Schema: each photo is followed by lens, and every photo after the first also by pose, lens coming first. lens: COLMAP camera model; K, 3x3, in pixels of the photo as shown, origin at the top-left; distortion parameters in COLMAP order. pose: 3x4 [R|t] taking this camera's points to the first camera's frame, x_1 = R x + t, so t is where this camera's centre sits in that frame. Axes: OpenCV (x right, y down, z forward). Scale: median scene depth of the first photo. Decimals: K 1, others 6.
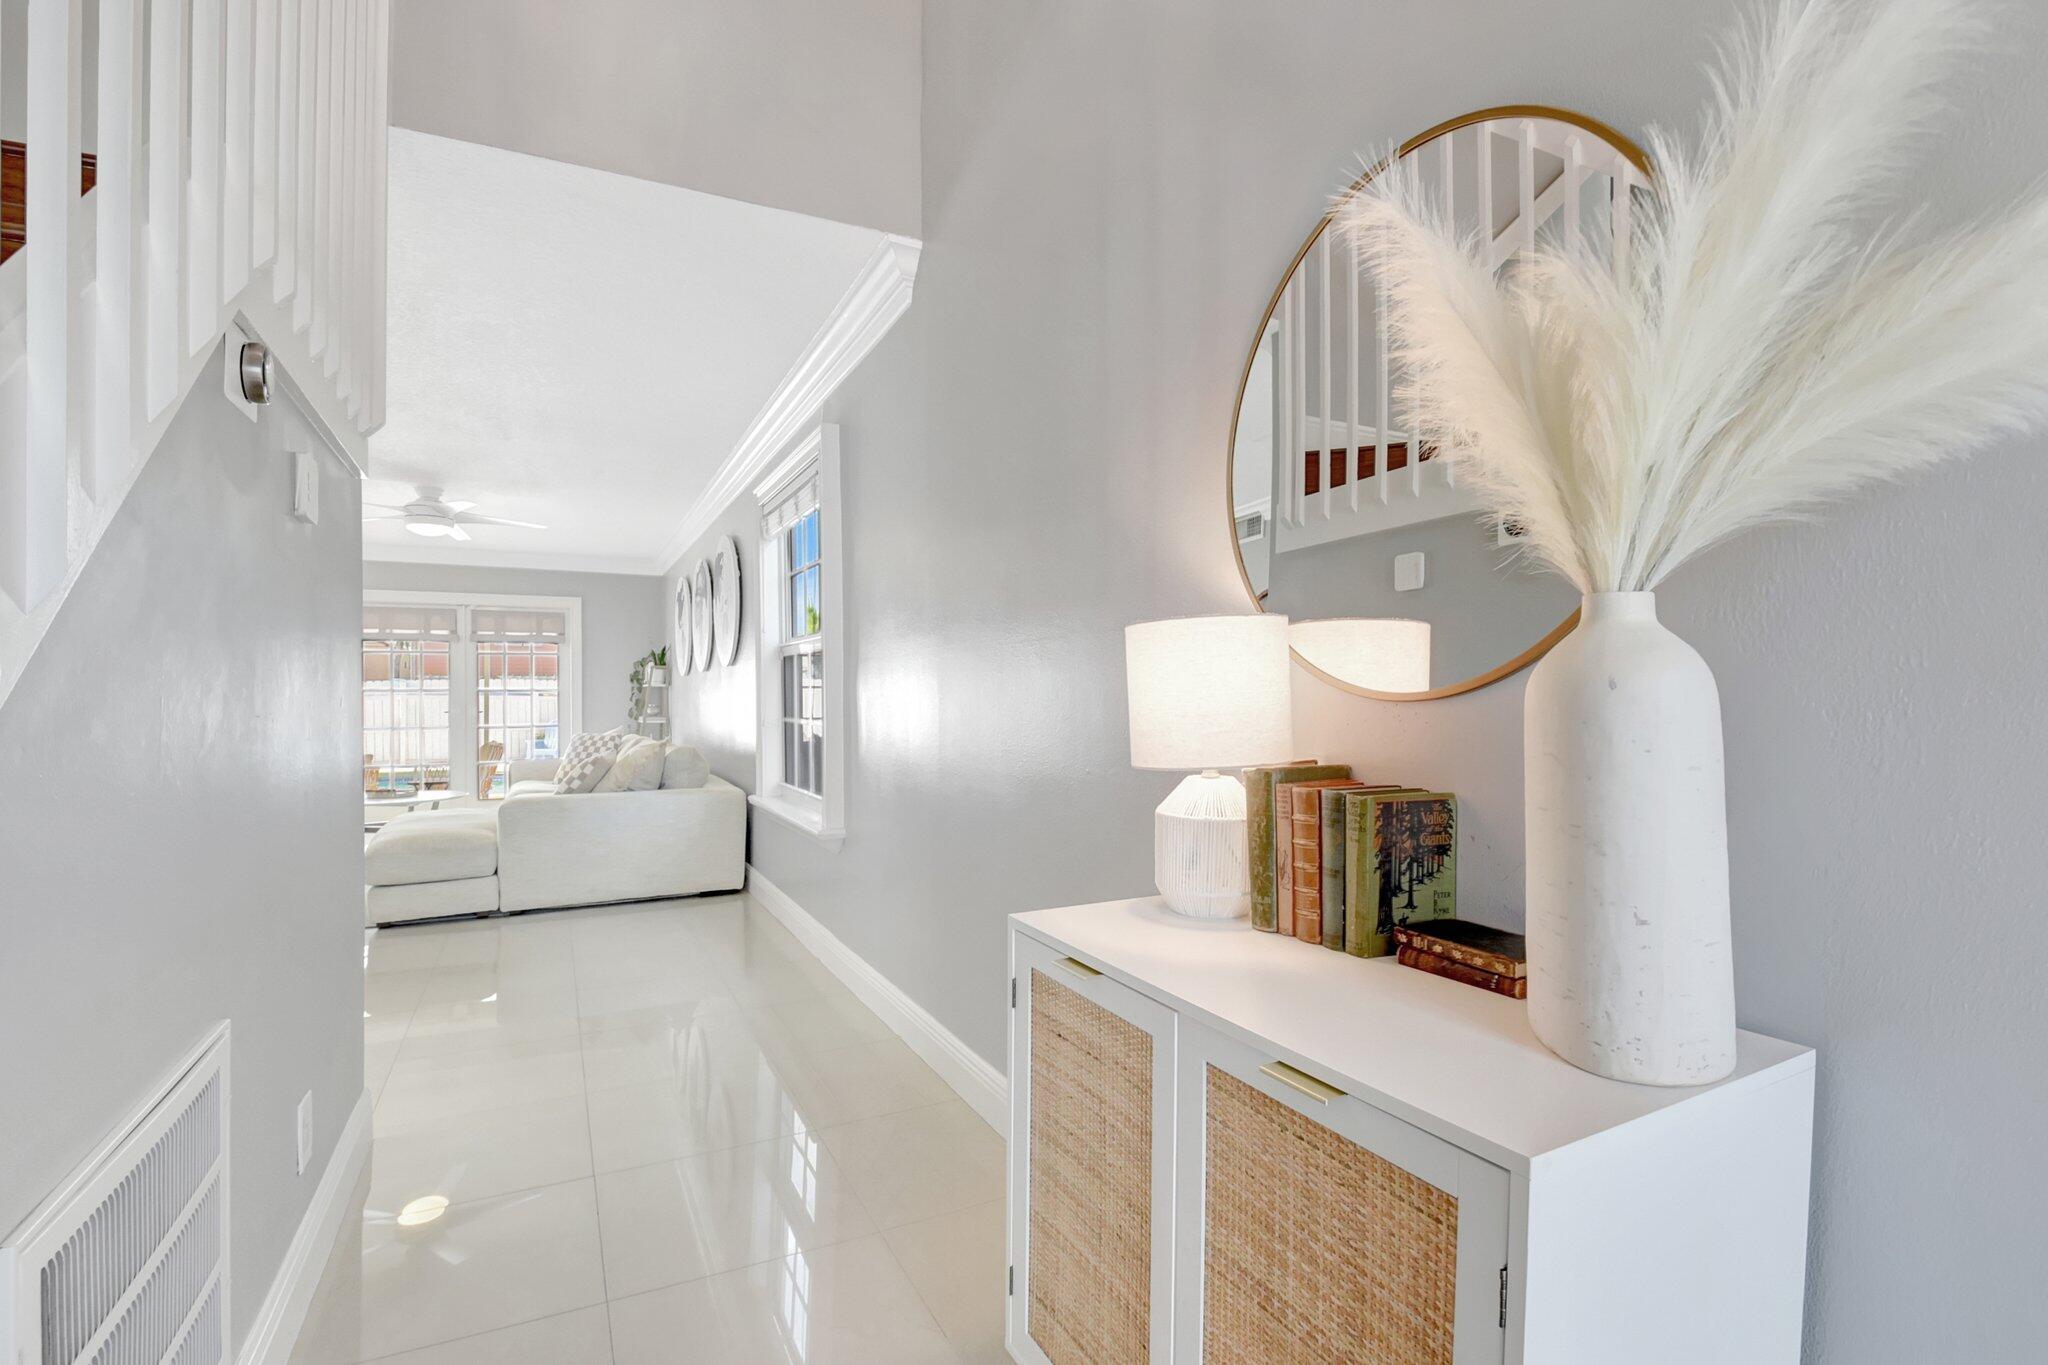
lens RADIAL K [[967.0, 0, 1018.3], [0, 967.0, 696.8], [0, 0, 1]] dist [0.039053, -0.036829]
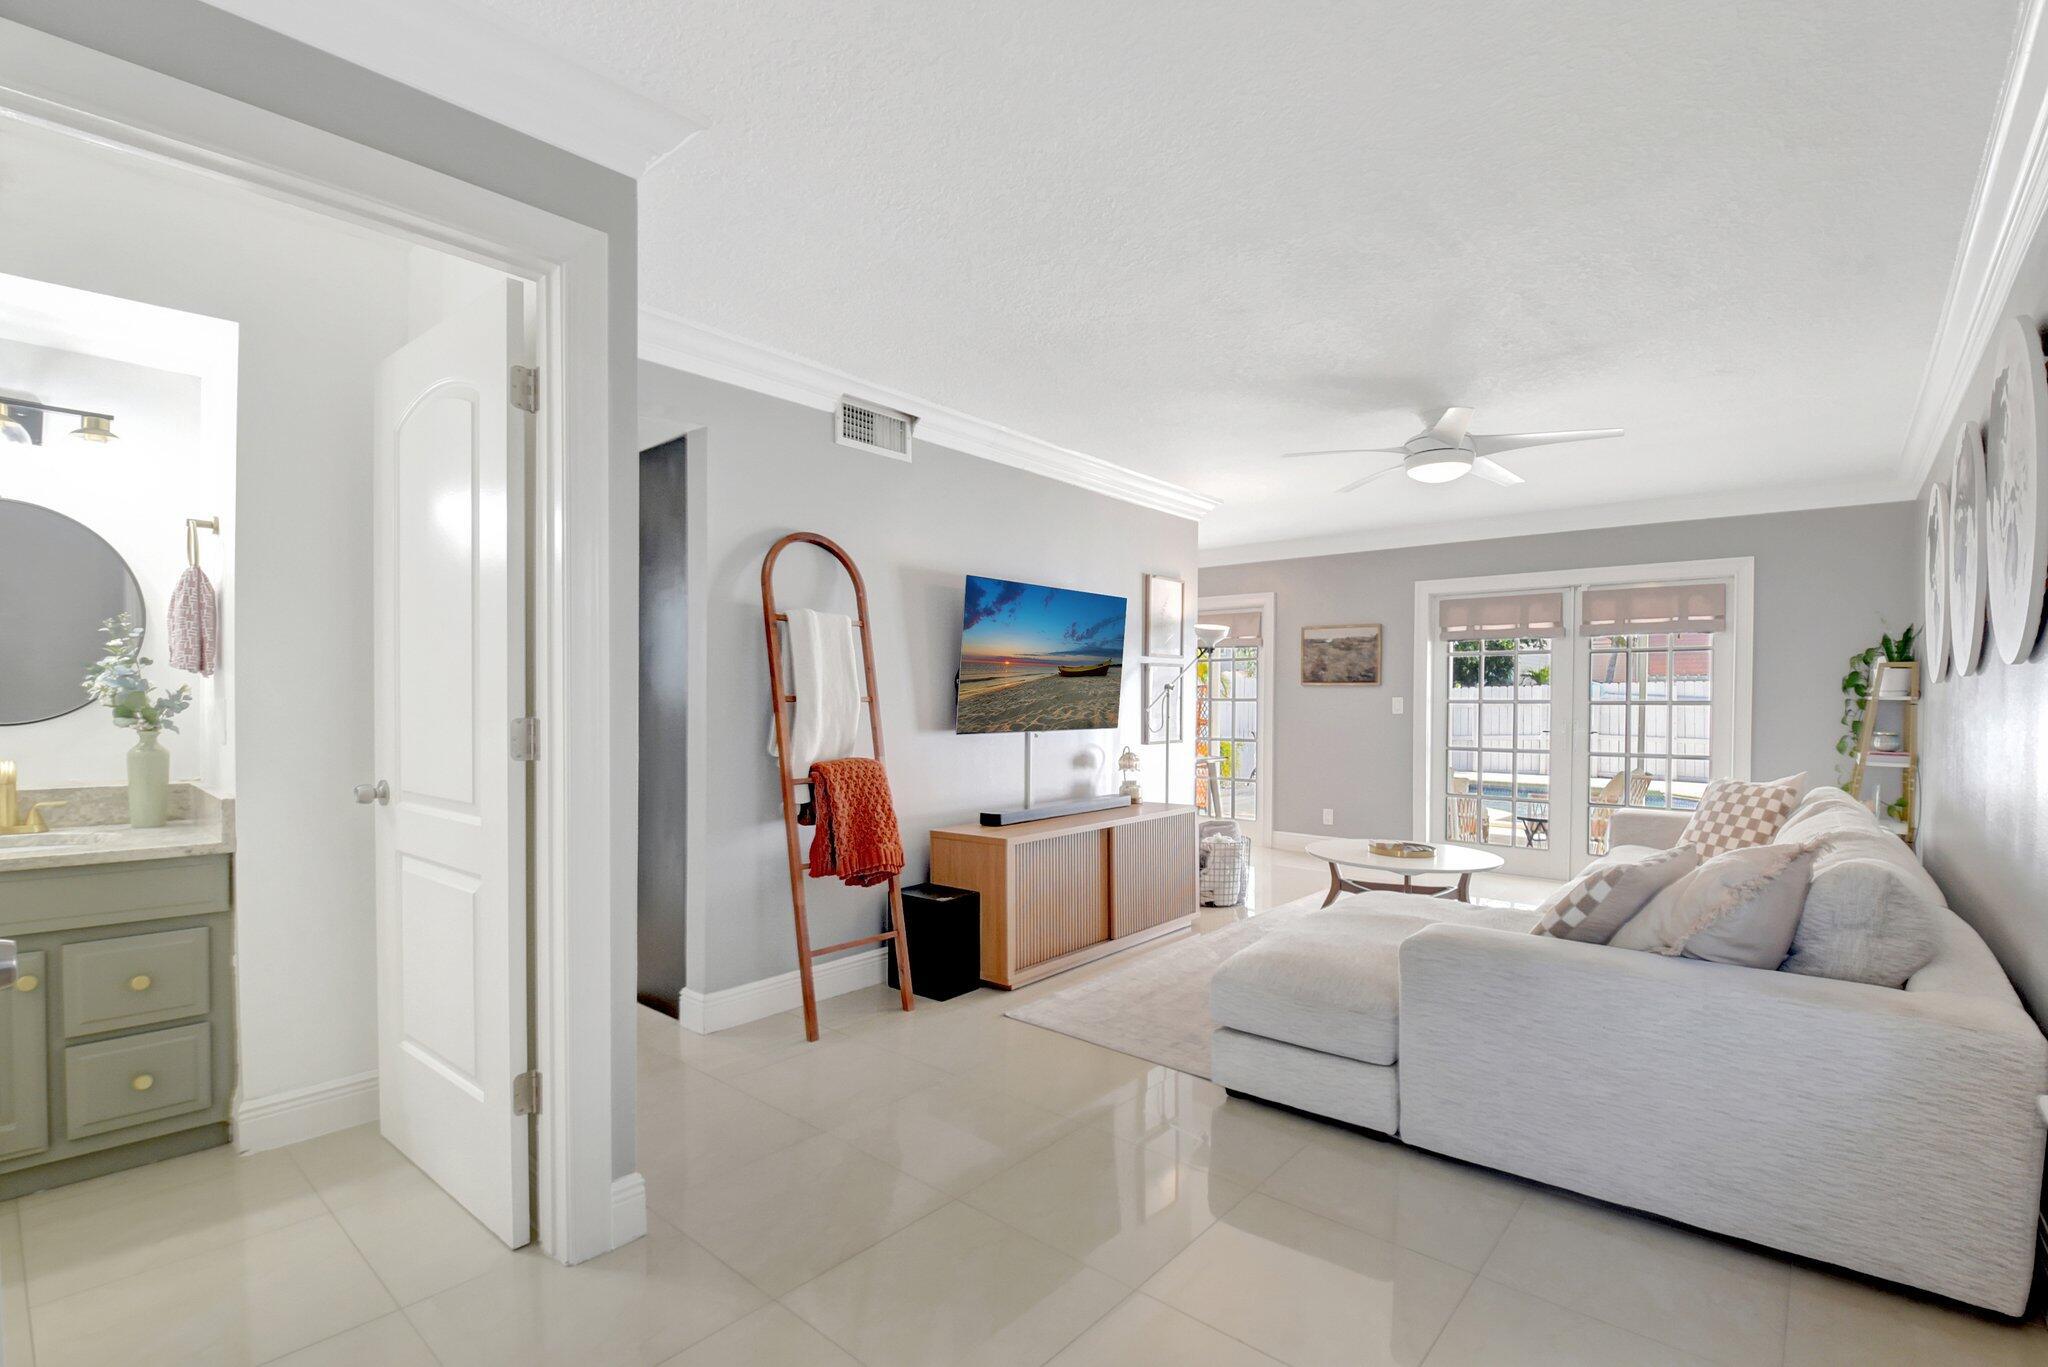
lens RADIAL K [[967.0, 0, 1018.3], [0, 967.0, 697.8], [0, 0, 1]] dist [0.039053, -0.036829]
pose [[0.416196, 0.005385, -0.909259, -0.144199], [-0.005929, 0.999977, 0.003208, -0.019558], [0.909256, 0.004056, 0.416218, 0.599101]]
